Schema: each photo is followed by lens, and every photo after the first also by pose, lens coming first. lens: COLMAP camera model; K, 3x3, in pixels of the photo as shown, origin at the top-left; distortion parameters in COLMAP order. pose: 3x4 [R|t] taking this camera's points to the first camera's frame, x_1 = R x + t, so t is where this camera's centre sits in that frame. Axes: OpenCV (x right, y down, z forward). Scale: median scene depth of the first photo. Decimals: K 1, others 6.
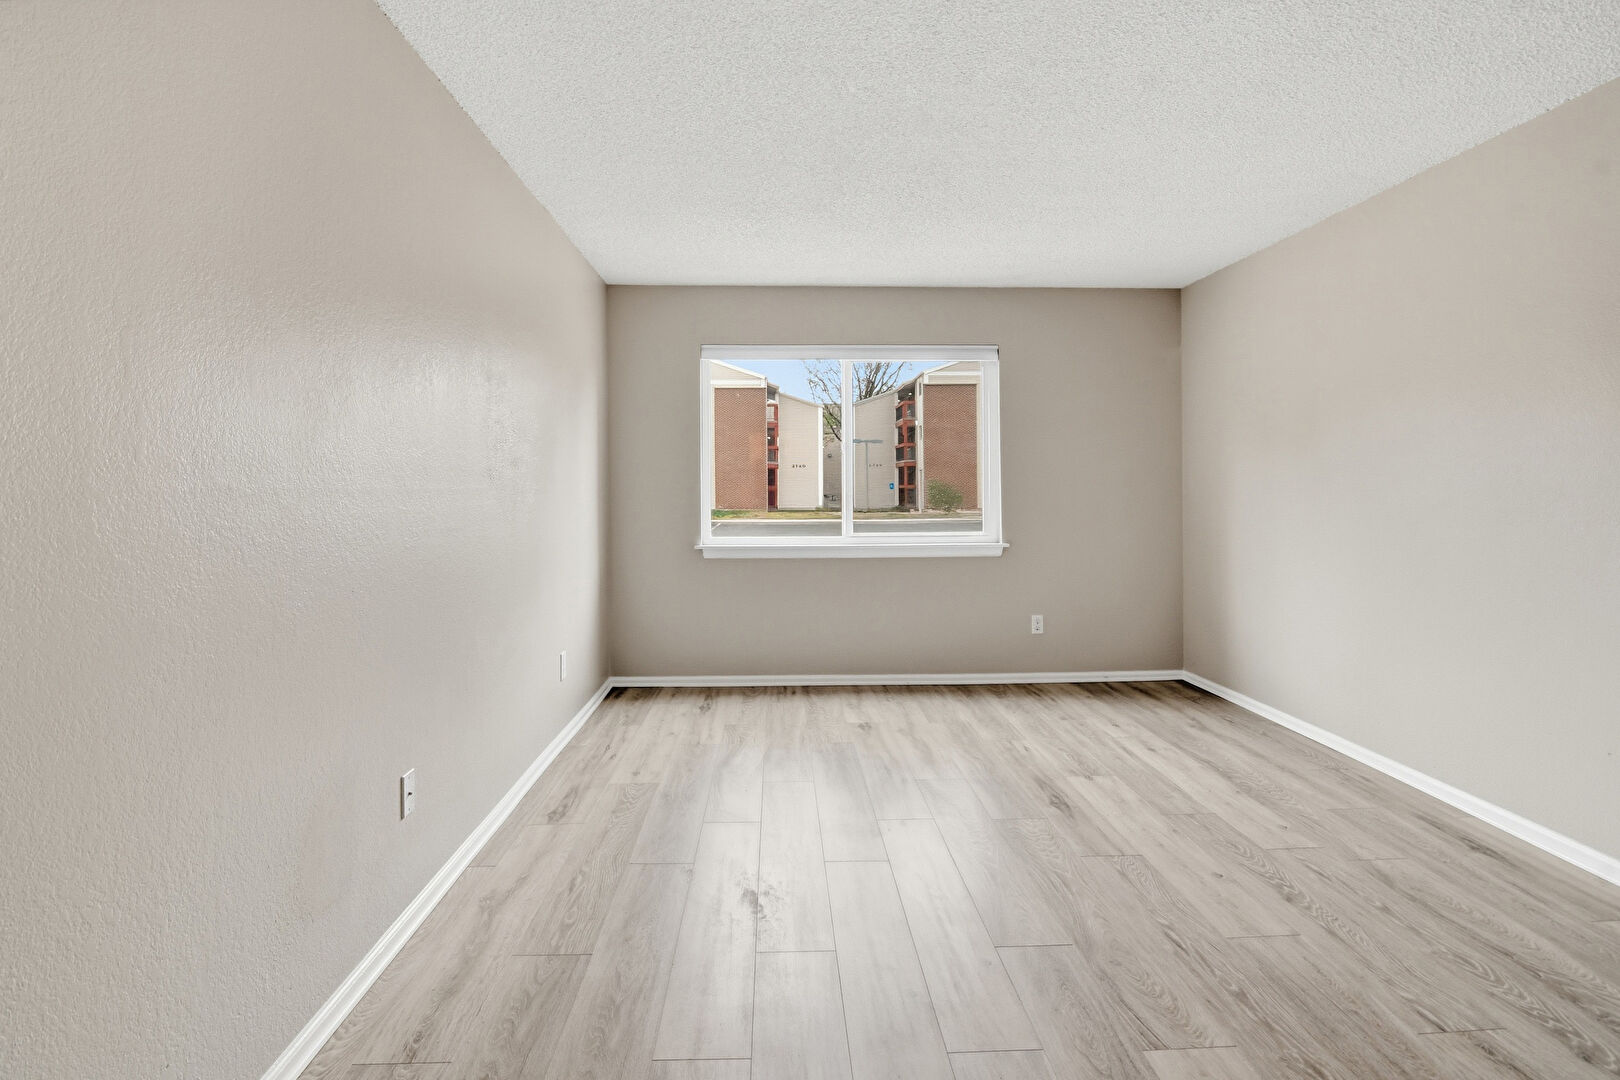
lens RADIAL K [[836.2, 0, 807.5], [0, 836.2, 457.2], [0, 0, 1]] dist [-0.003052, -0.000552]
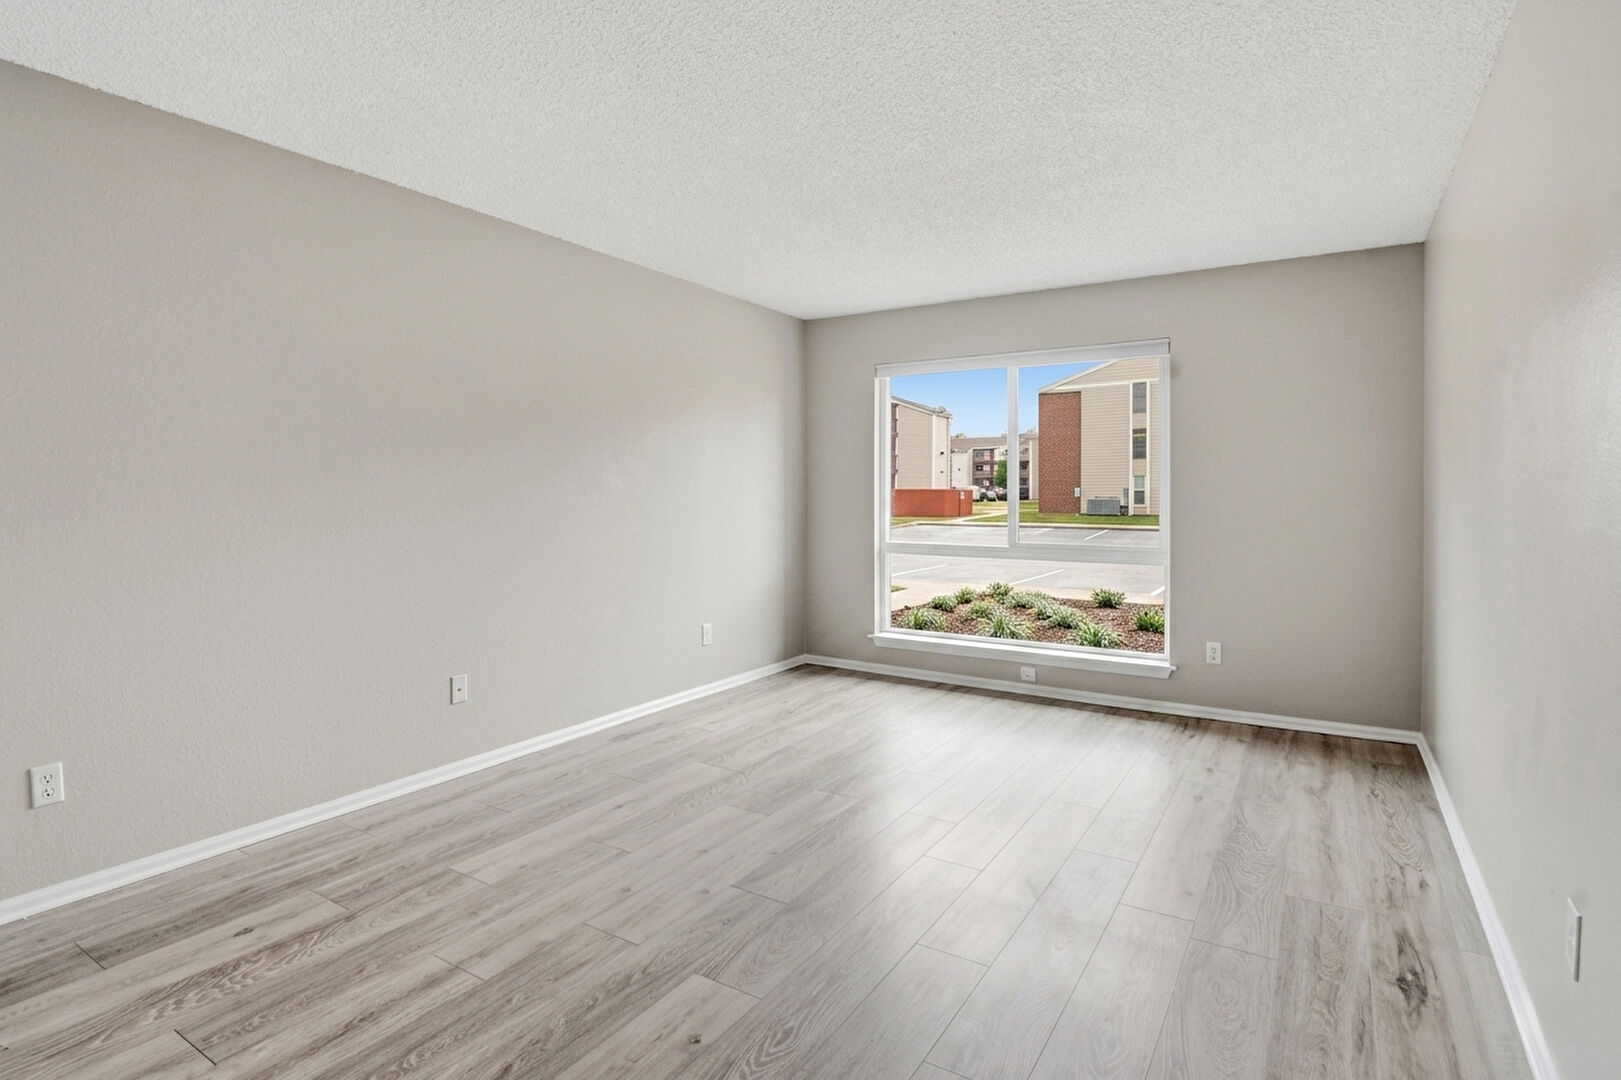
lens RADIAL K [[836.7, 0, 808.0], [0, 836.7, 457.2], [0, 0, 1]] dist [-0.003052, -0.000552]
pose [[0.821361, -0.017740, -0.570132, 0.695271], [0.014862, 0.999843, -0.009700, -0.003740], [0.570214, -0.000507, 0.821496, 0.066346]]
